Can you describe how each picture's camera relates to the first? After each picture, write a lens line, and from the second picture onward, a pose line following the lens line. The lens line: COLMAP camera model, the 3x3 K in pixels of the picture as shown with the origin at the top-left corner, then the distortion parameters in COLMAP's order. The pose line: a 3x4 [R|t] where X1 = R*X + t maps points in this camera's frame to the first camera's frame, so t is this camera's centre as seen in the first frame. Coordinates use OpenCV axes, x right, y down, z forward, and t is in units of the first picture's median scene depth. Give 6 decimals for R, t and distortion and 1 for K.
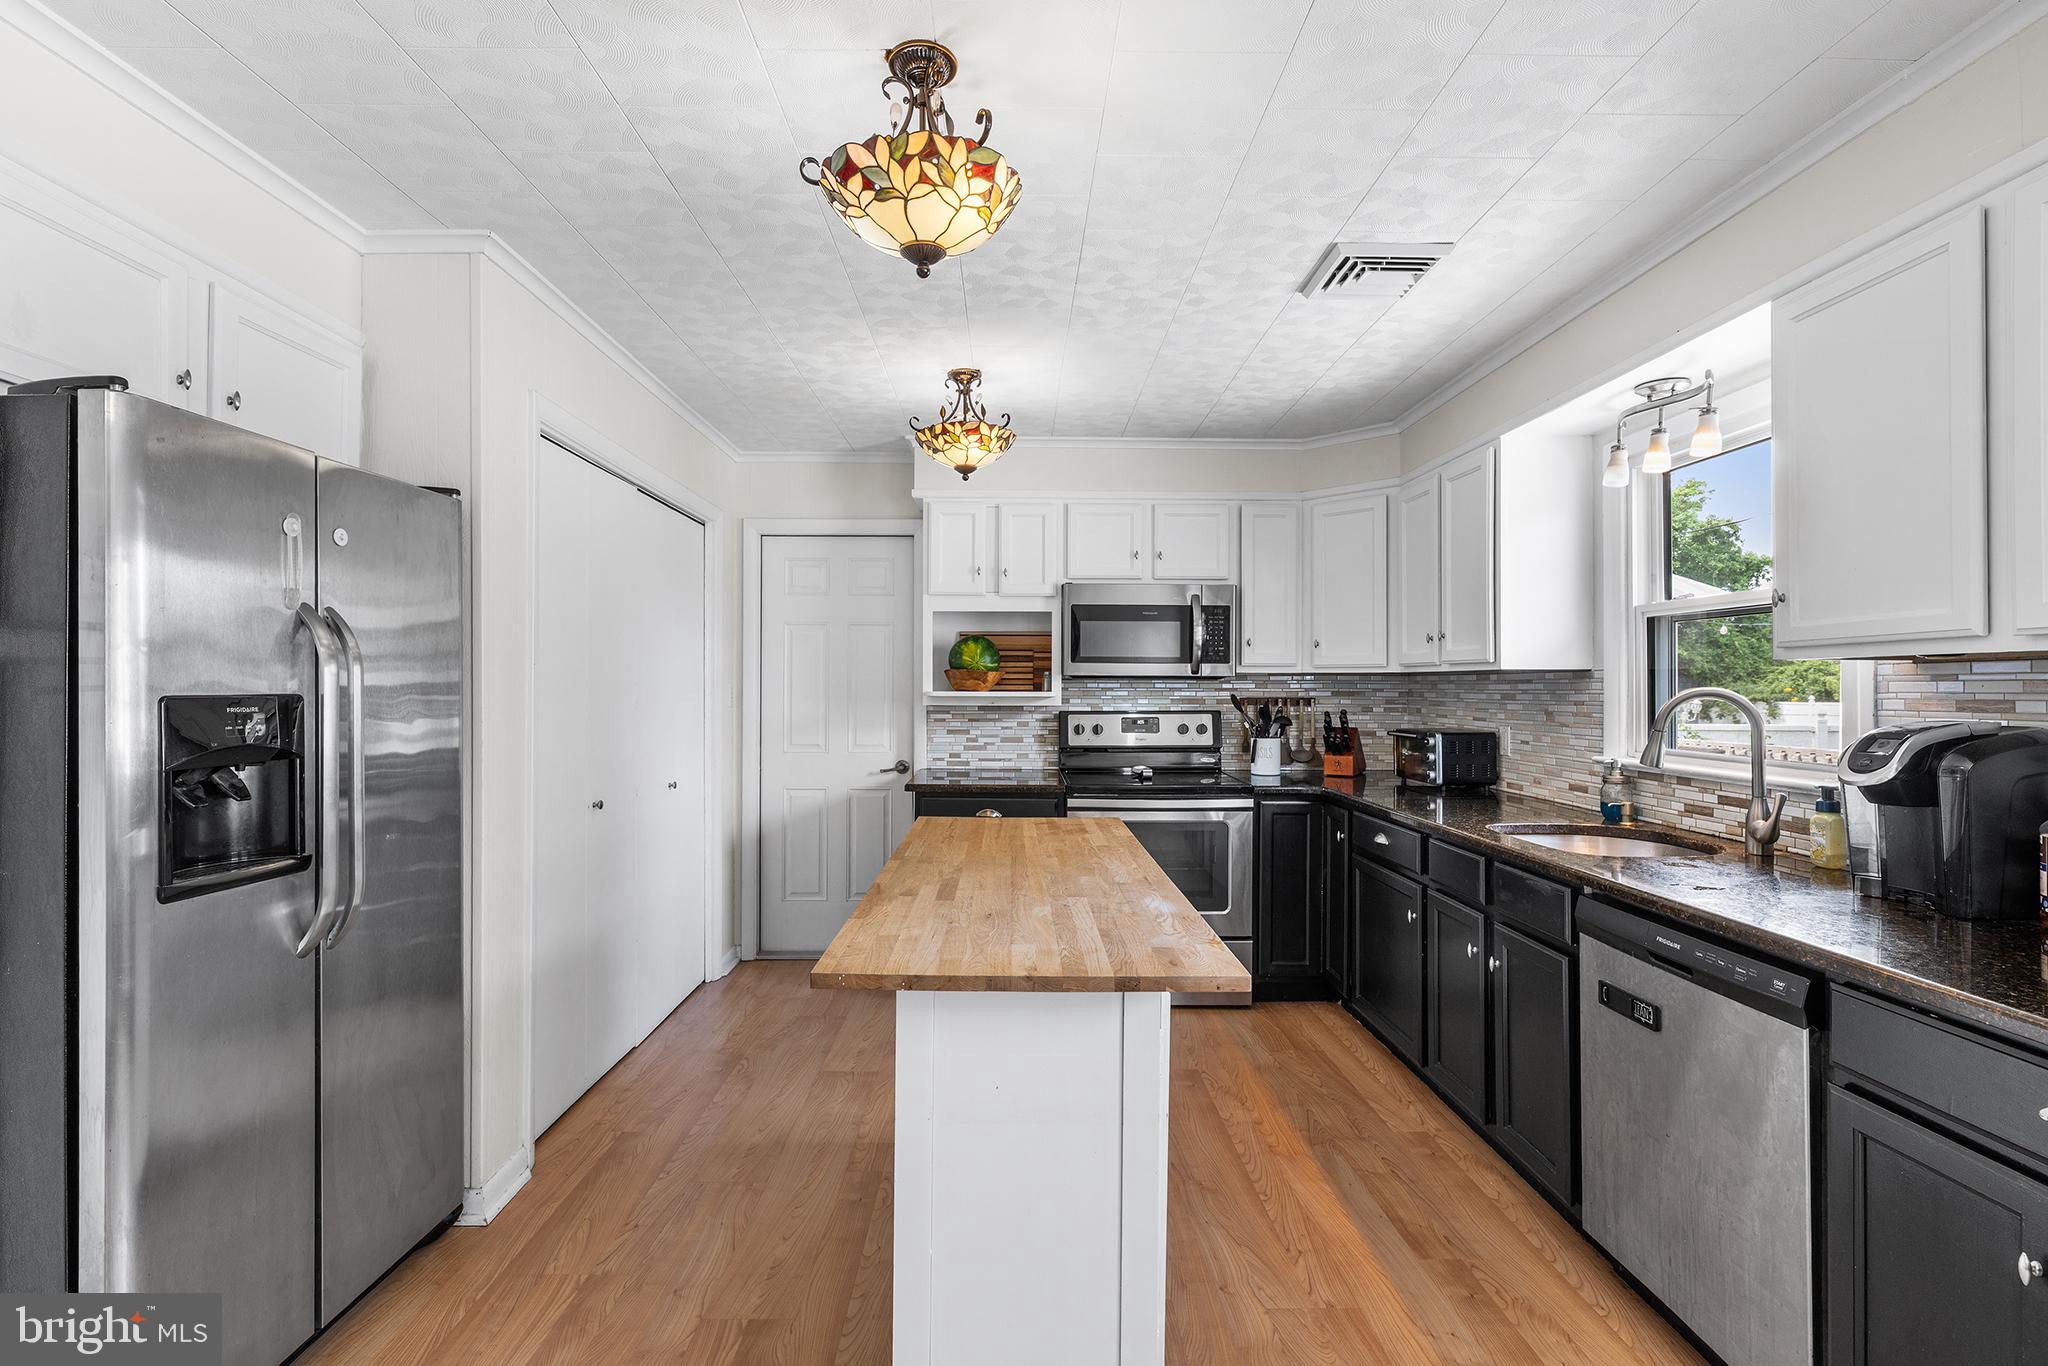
lens RADIAL K [[915.9, 0, 1015.2], [0, 915.9, 682.6], [0, 0, 1]] dist [-0.003542, -0.000264]
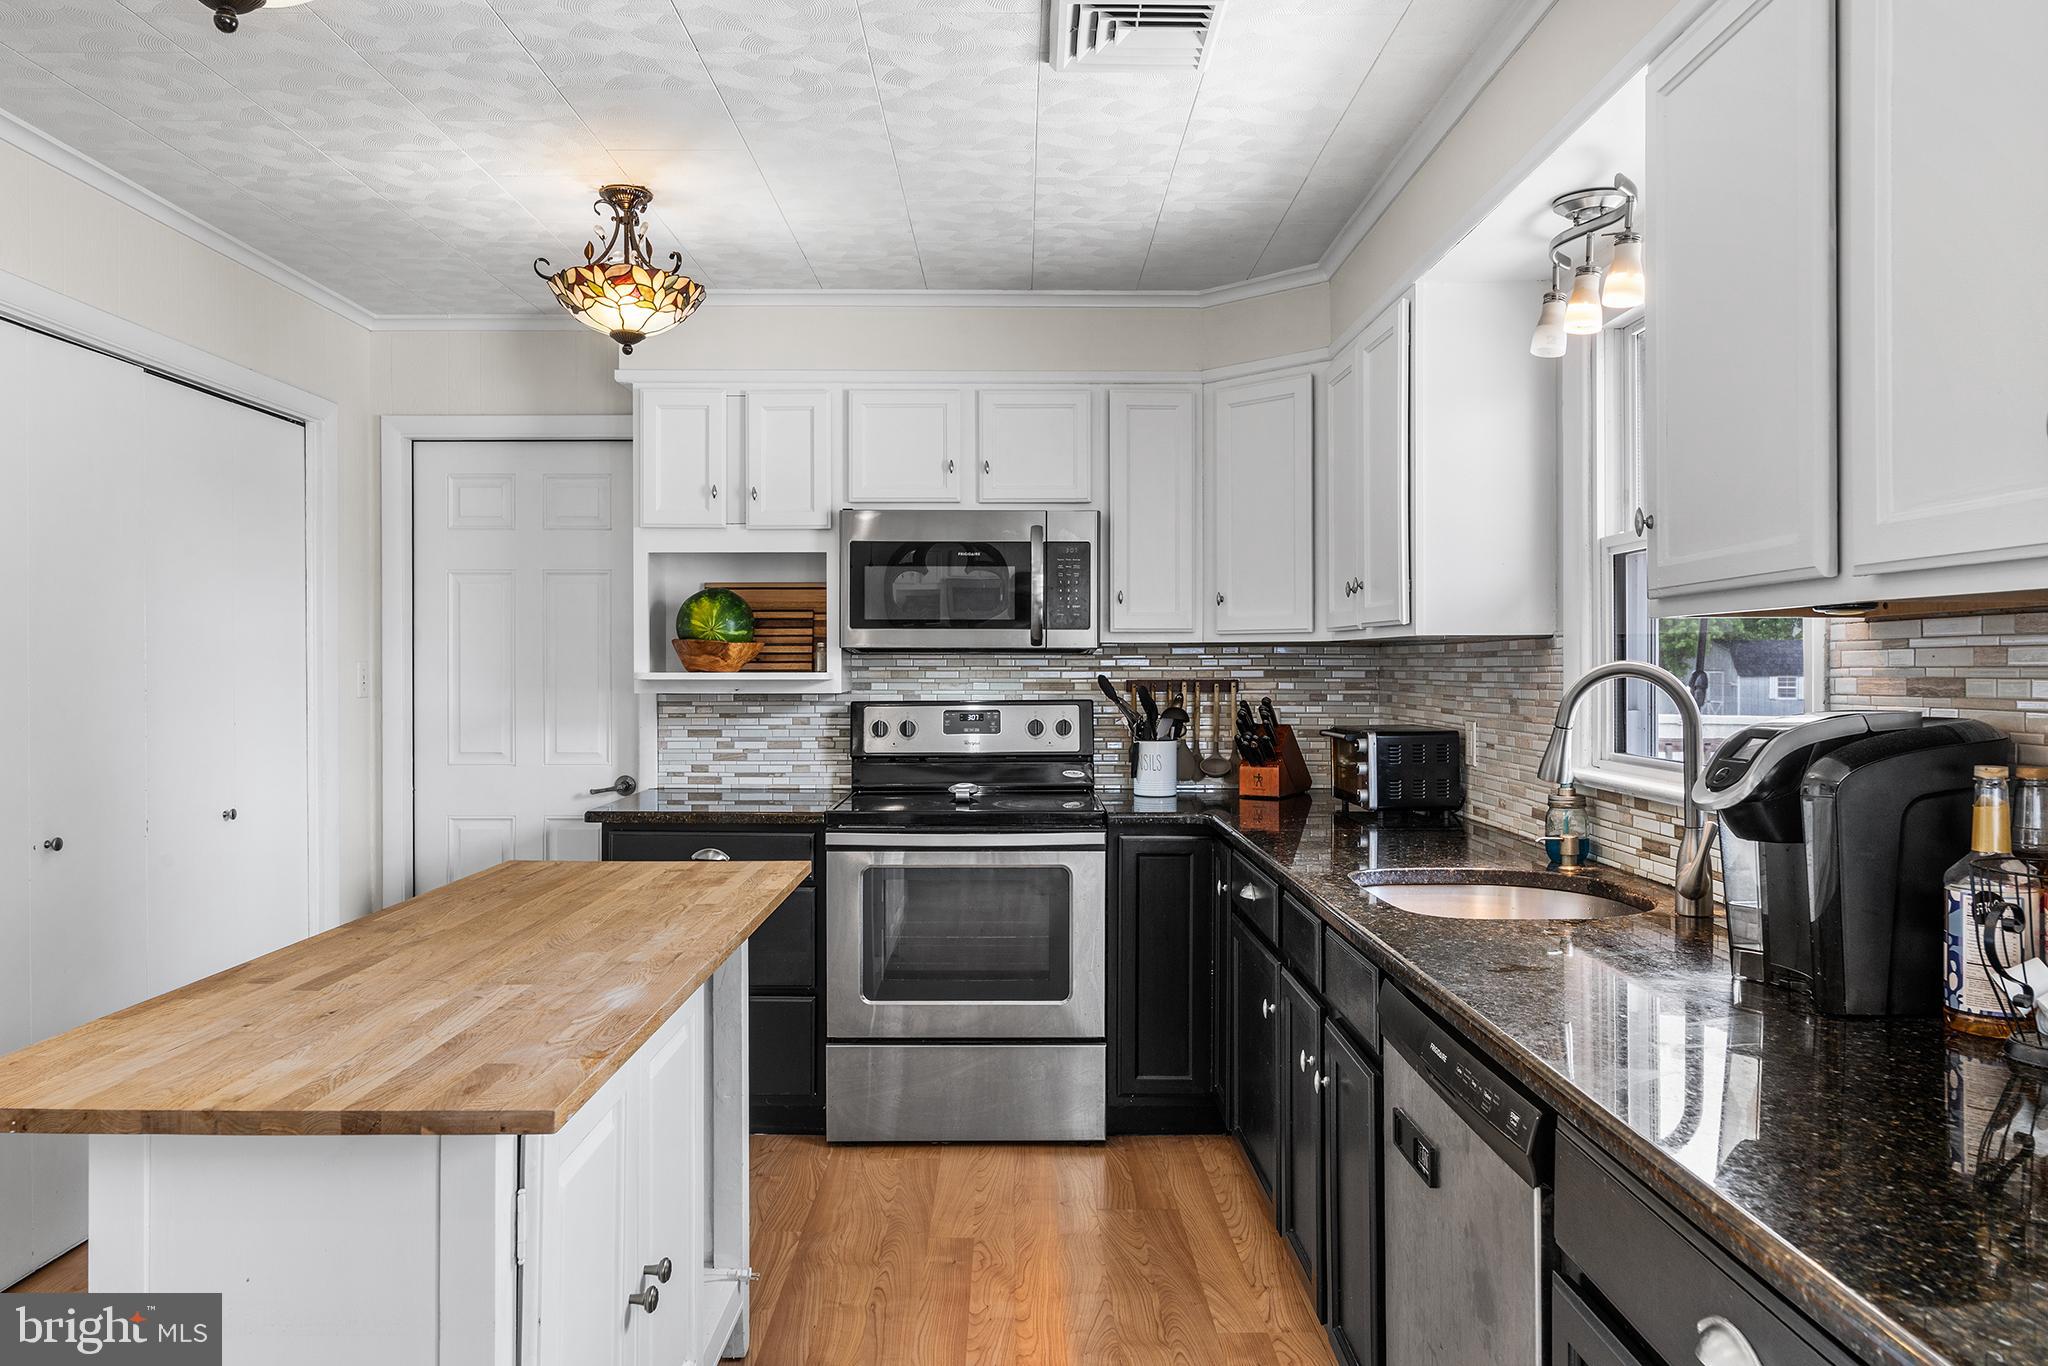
lens RADIAL K [[1350.3, 0, 1015.8], [0, 1350.3, 673.2], [0, 0, 1]] dist [-0.007447, 0.001842]
pose [[0.999984, -0.003845, -0.004027, 0.222233], [0.003882, 0.999949, 0.009306, 0.002298], [0.003991, -0.009321, 0.999949, 0.021545]]
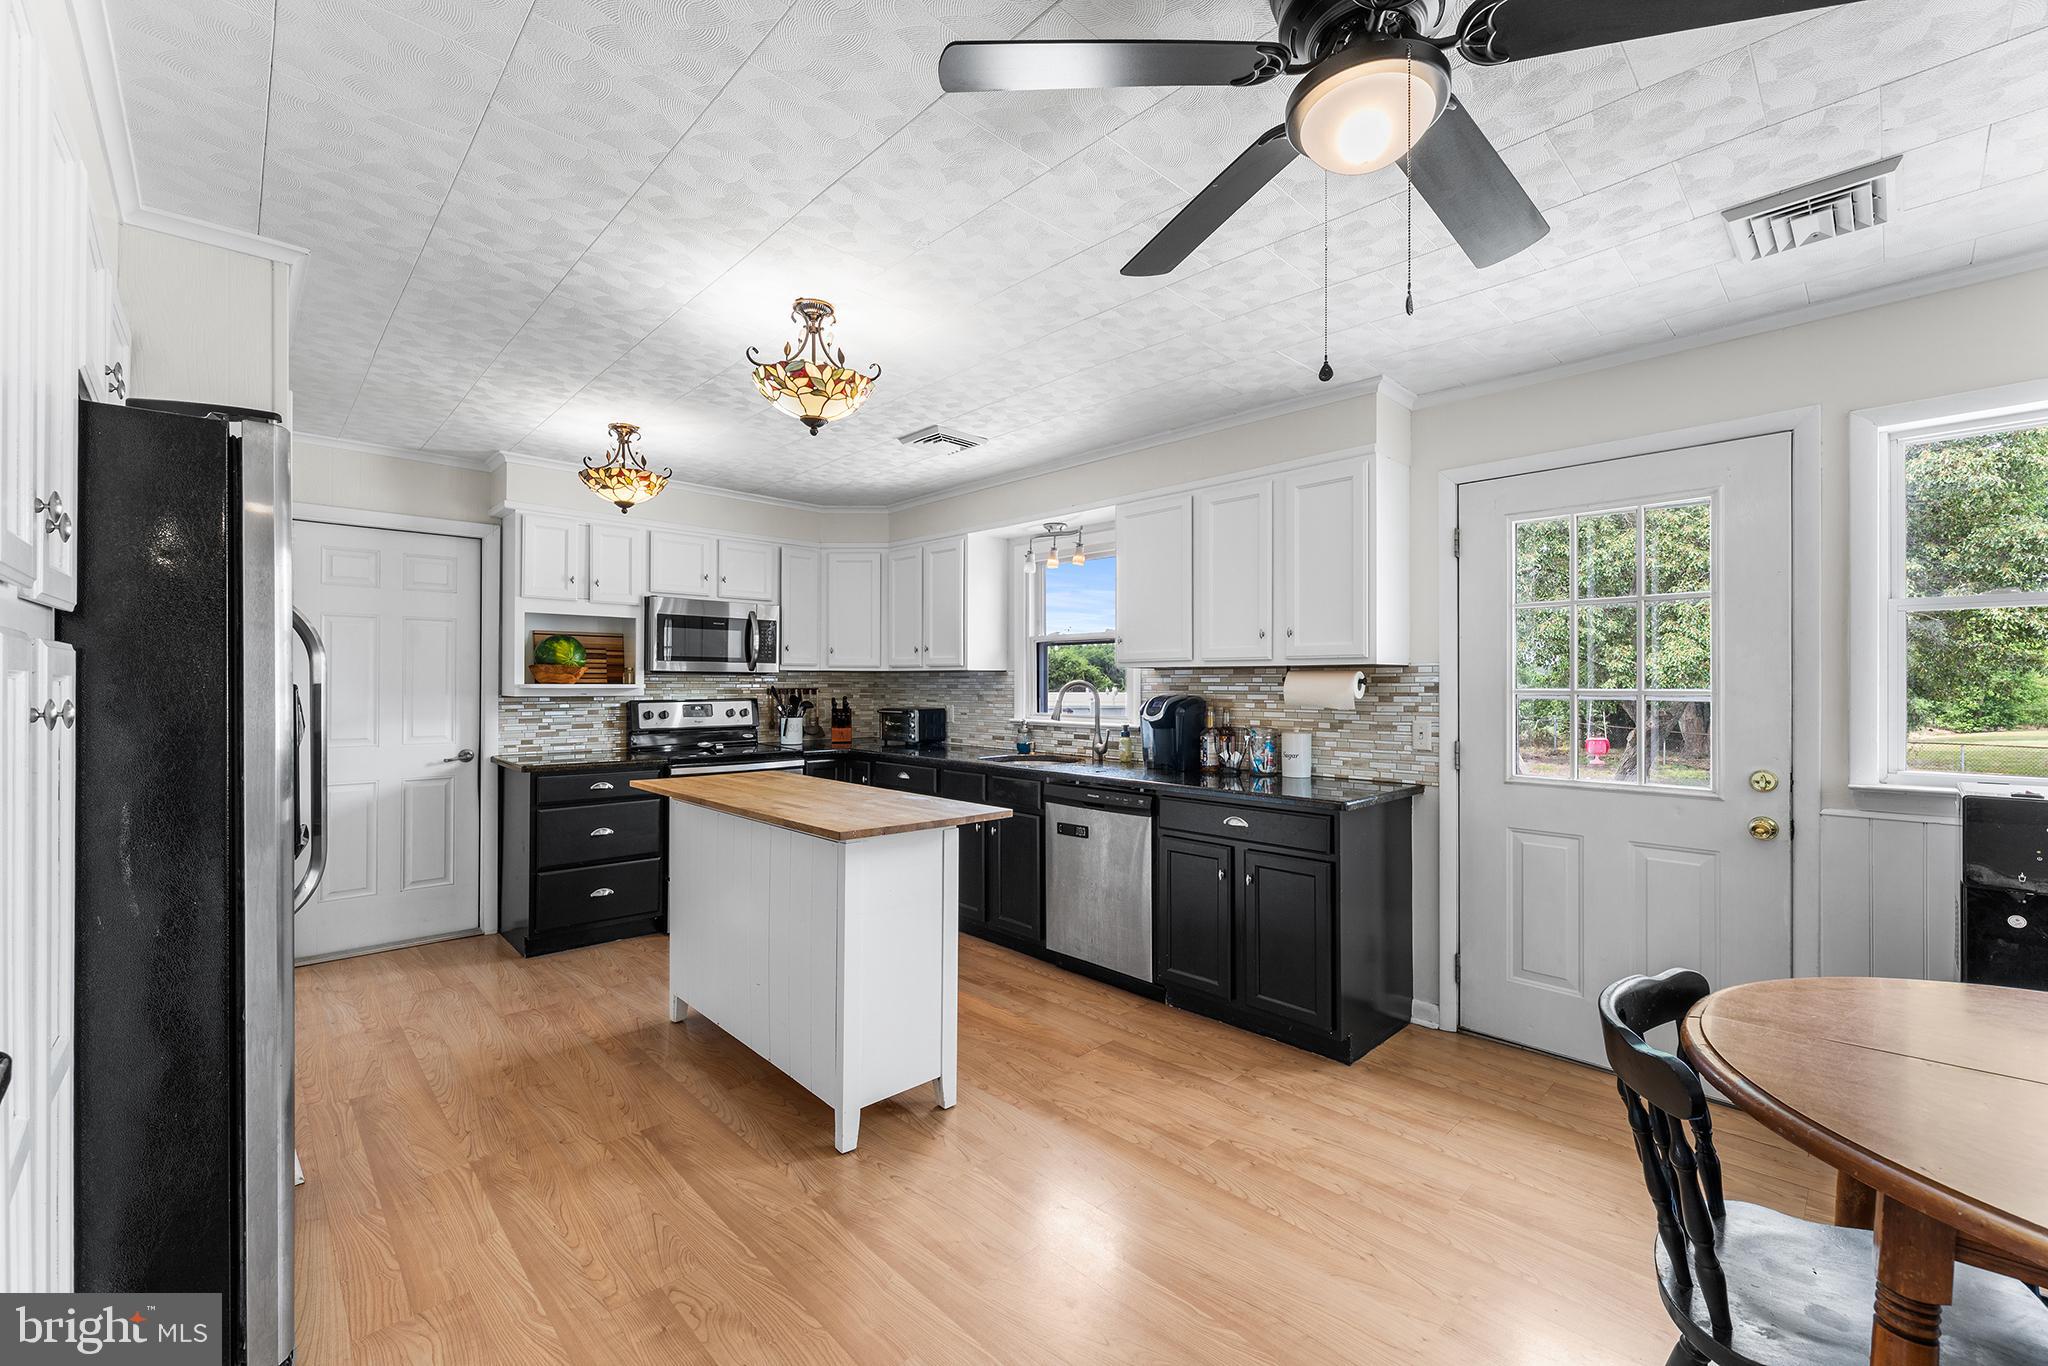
lens RADIAL K [[835.0, 0, 1013.5], [0, 835.0, 682.5], [0, 0, 1]] dist [-0.003222, -0.000217]
pose [[0.732496, -0.000027, 0.680772, -0.423497], [-0.003191, 0.999989, 0.003473, 0.002920], [-0.680764, -0.004716, 0.732487, -0.182593]]
